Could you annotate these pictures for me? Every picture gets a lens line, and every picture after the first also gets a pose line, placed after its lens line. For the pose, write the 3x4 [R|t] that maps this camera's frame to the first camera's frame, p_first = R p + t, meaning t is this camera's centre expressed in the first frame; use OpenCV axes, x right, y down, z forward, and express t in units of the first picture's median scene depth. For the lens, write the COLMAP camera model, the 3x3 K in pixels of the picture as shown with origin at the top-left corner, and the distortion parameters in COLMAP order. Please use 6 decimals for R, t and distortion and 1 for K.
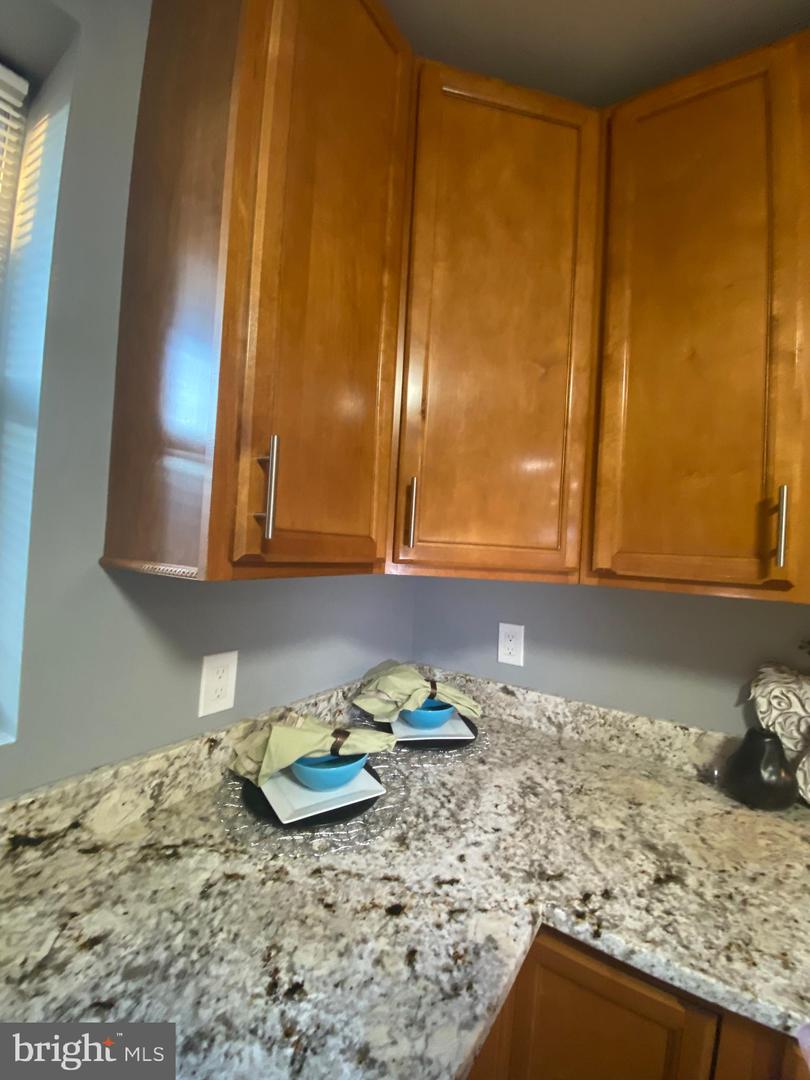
lens RADIAL K [[457.4, 0, 405.0], [0, 457.4, 540.0], [0, 0, 1]] dist [0.018153, -0.023206]
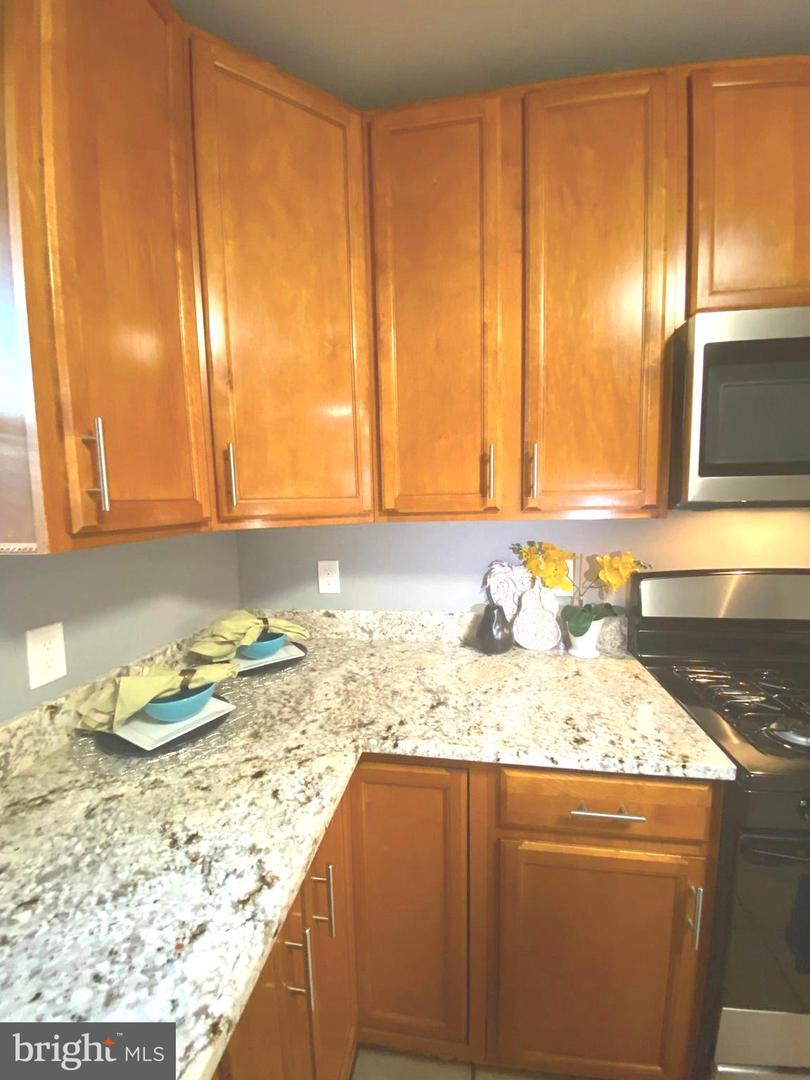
lens RADIAL K [[457.4, 0, 405.0], [0, 457.4, 540.0], [0, 0, 1]] dist [0.018153, -0.023206]
pose [[0.917493, -0.117065, 0.380135, -0.046457], [0.069031, 0.988070, 0.137669, -0.029780], [-0.391716, -0.100070, 0.914628, -0.274109]]
